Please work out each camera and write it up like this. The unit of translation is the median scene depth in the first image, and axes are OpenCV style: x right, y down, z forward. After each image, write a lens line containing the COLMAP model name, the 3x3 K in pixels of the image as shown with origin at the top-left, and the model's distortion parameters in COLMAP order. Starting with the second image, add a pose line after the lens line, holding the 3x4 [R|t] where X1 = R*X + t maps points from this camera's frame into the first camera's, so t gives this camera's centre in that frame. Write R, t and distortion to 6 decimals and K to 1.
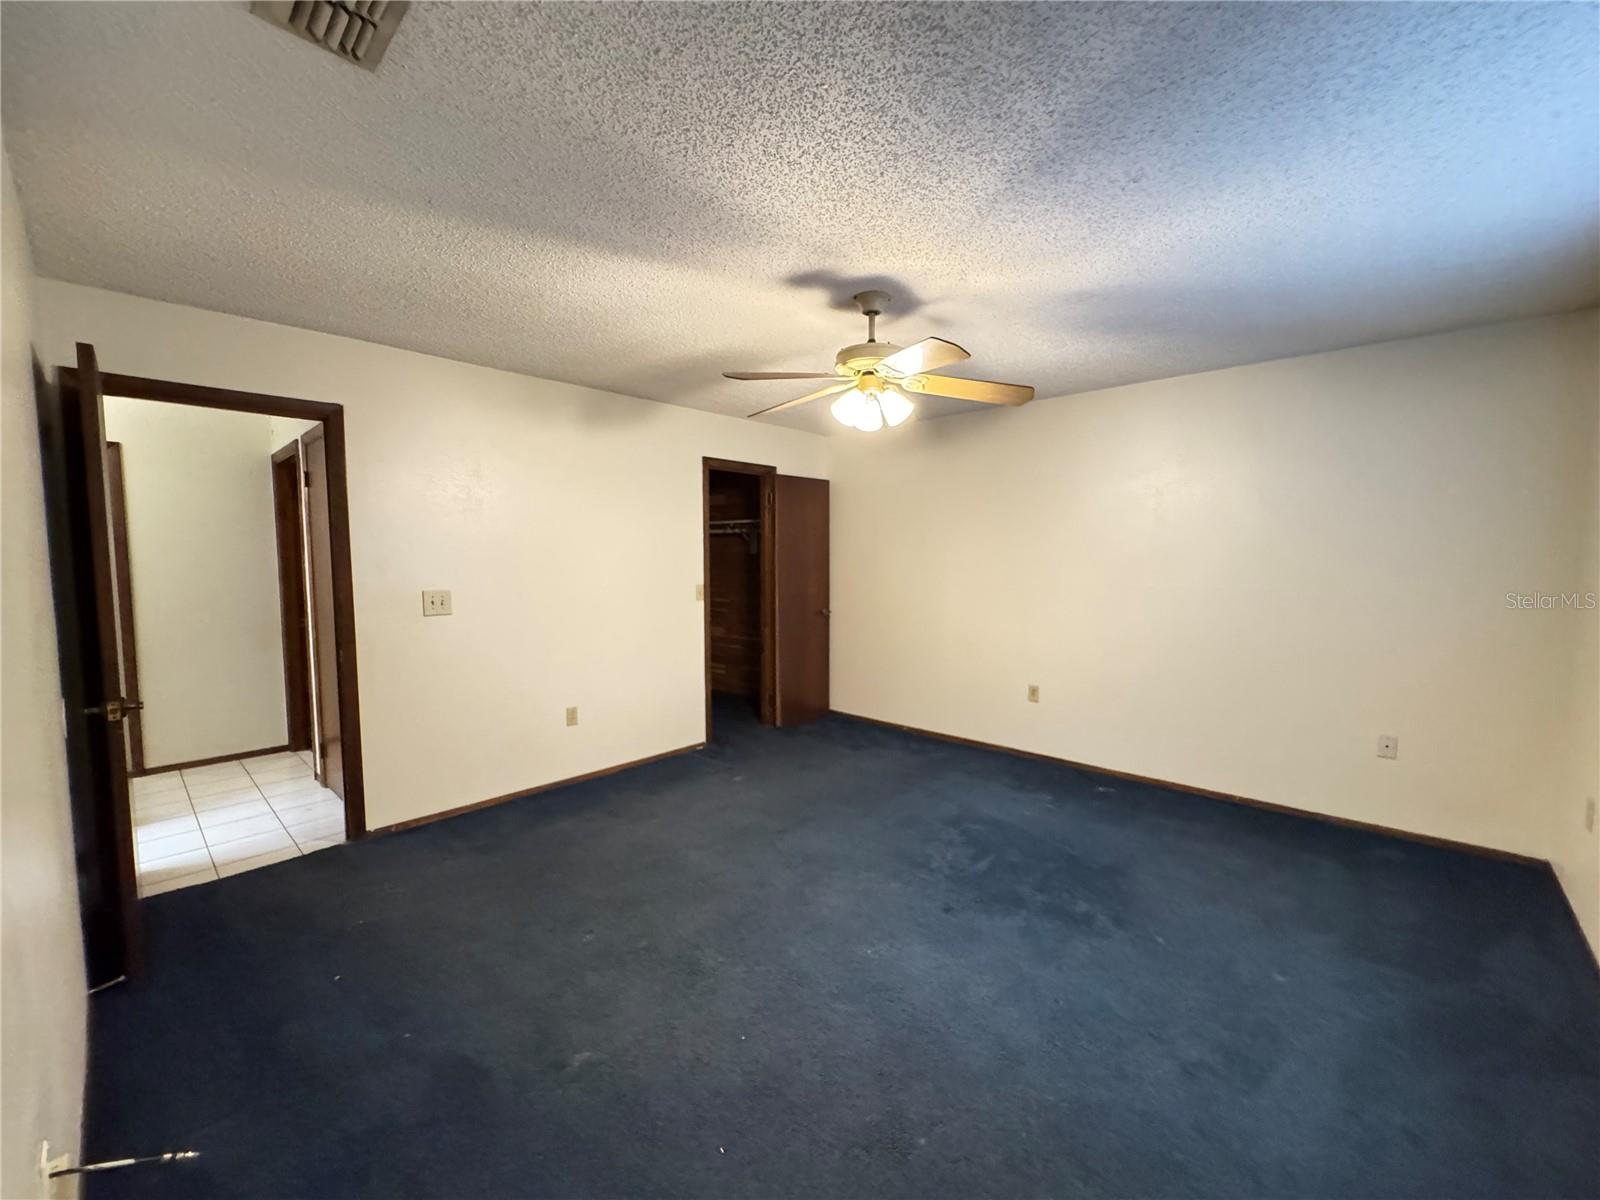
lens RADIAL K [[640.3, 0, 791.6], [0, 640.3, 601.0], [0, 0, 1]] dist [-0.001822, 0.000049]
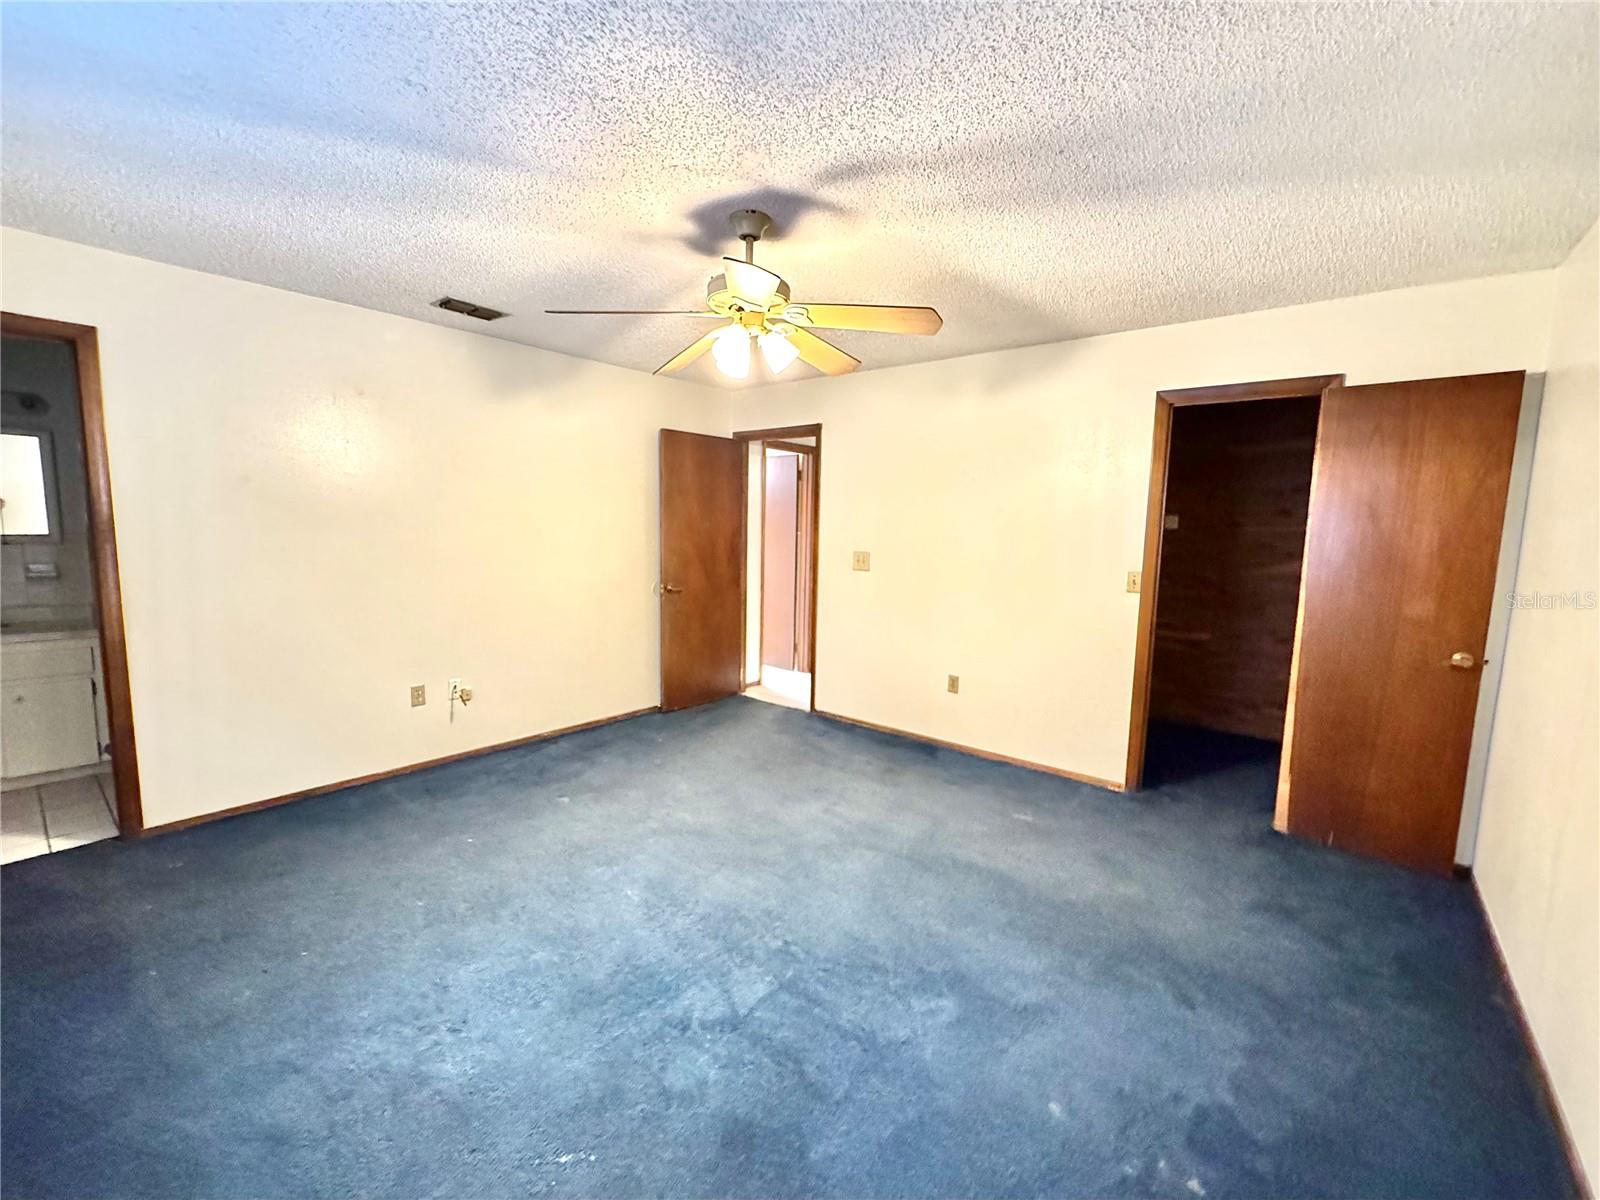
lens RADIAL K [[640.3, 0, 791.6], [0, 640.3, 601.0], [0, 0, 1]] dist [-0.001822, 0.000049]
pose [[0.083710, 0.128164, -0.988214, 0.637448], [-0.089740, 0.988635, 0.120616, -0.052467], [0.992441, 0.078585, 0.094260, 0.630407]]
